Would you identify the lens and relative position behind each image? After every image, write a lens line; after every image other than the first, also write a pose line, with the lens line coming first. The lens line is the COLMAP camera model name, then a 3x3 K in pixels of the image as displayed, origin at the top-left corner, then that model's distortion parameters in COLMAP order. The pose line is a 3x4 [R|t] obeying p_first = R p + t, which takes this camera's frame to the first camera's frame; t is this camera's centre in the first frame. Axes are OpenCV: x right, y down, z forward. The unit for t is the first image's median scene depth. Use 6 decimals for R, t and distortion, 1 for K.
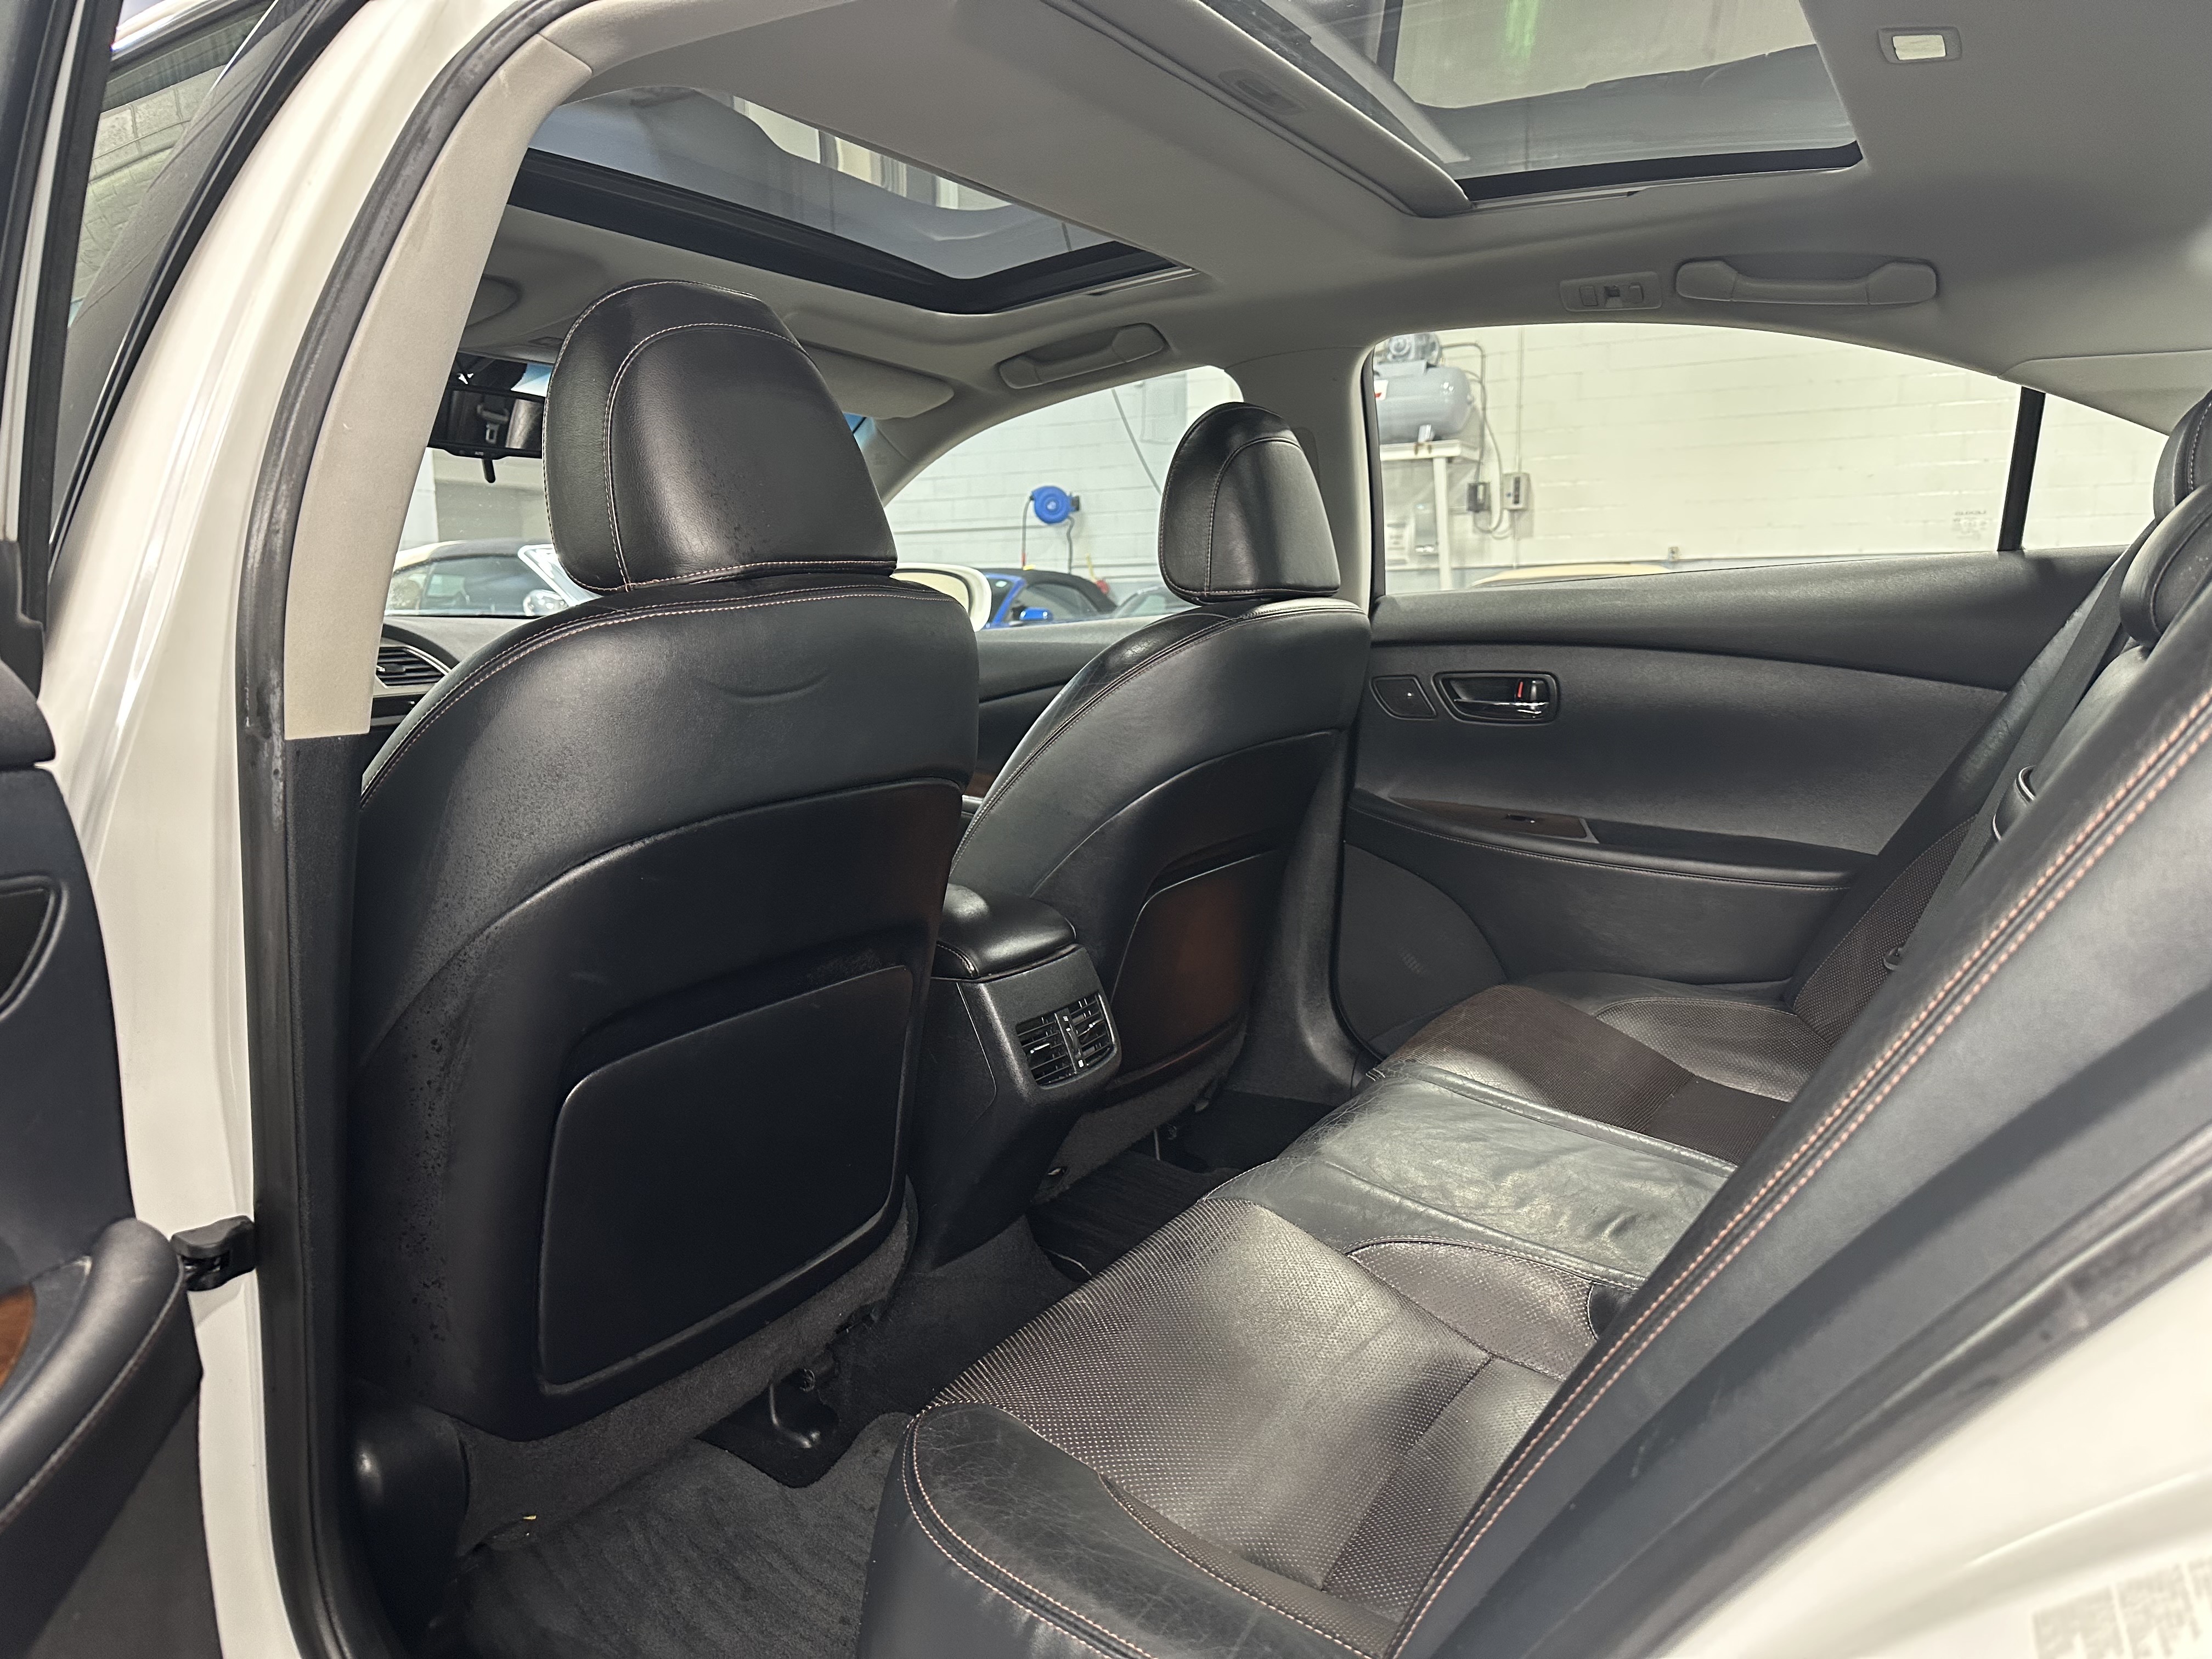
lens RADIAL K [[1561.4, 0, 1101.4], [0, 1561.4, 788.3], [0, 0, 1]] dist [0.124962, -0.247950]
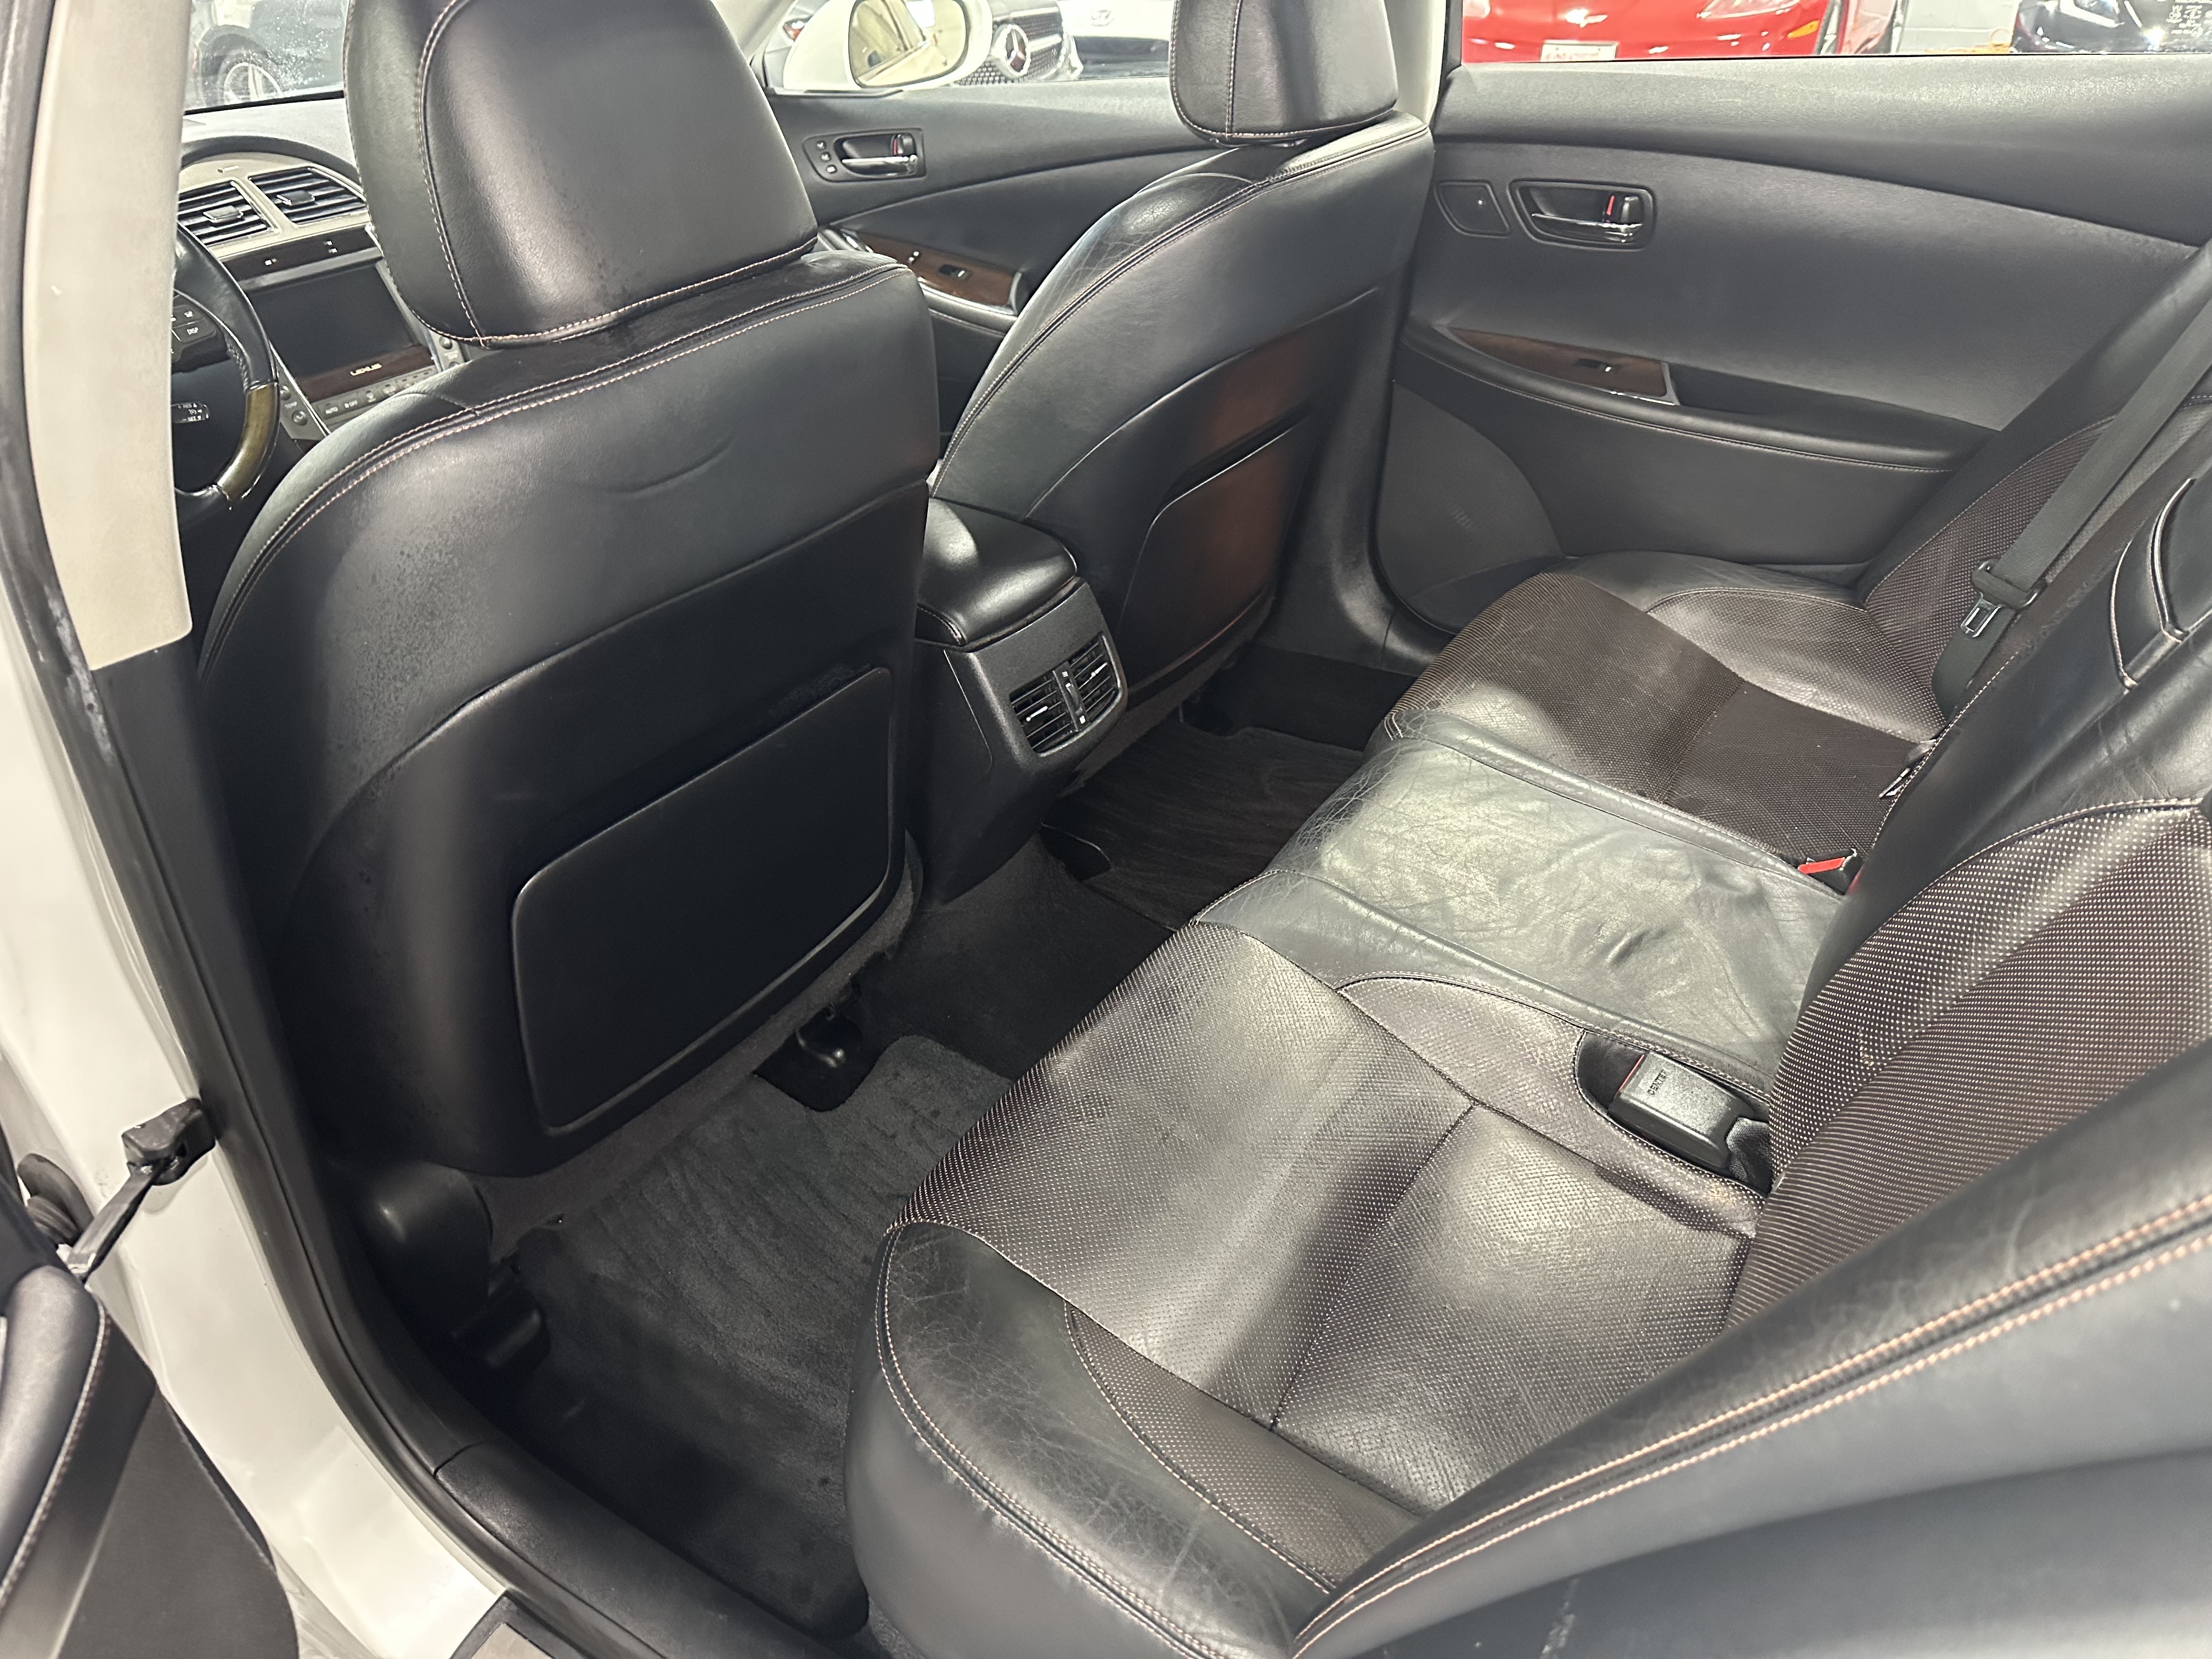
lens RADIAL K [[1581.2, 0, 1106.0], [0, 1581.2, 829.5], [0, 0, 1]] dist [0.127411, -0.232854]
pose [[0.999304, -0.005641, -0.036872, 0.040323], [0.020231, 0.912451, 0.408685, -0.173210], [0.031338, -0.409147, 0.911930, 0.109121]]
